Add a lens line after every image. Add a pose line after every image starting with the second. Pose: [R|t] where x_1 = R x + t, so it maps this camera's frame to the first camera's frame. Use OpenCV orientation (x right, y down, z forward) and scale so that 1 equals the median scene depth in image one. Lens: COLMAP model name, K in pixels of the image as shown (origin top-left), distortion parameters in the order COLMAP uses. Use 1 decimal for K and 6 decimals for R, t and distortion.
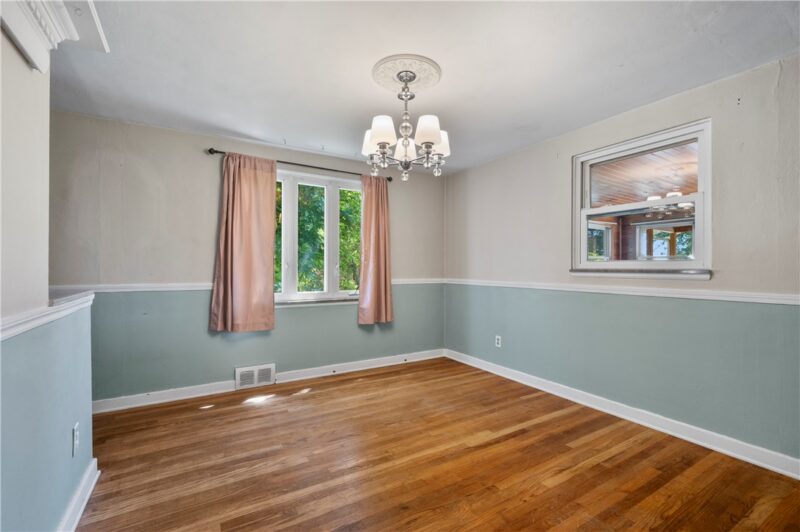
lens RADIAL K [[351.9, 0, 400.1], [0, 351.9, 261.8], [0, 0, 1]] dist [0.000759, 0.000028]
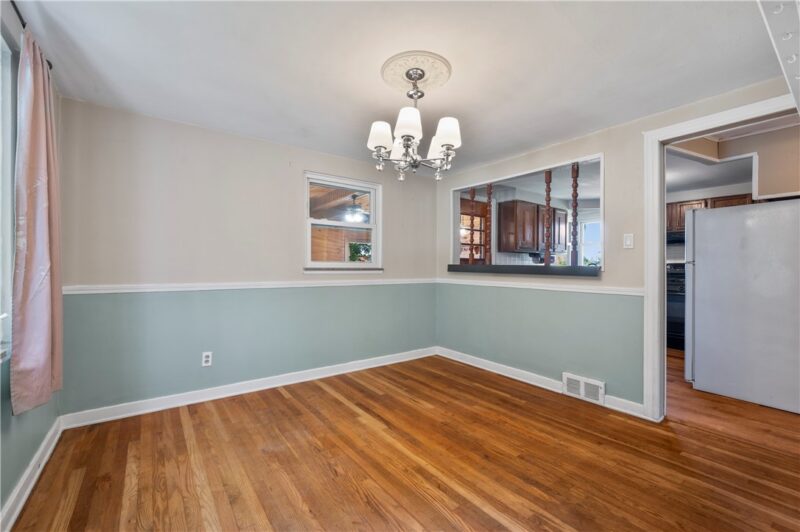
lens RADIAL K [[341.1, 0, 400.0], [0, 341.1, 266.0], [0, 0, 1]] dist [-0.000145, 0.000052]
pose [[-0.091702, 0.001380, 0.995786, -0.785215], [-0.021482, 0.999764, -0.003364, 0.013905], [-0.995555, -0.021700, -0.091650, 0.951468]]
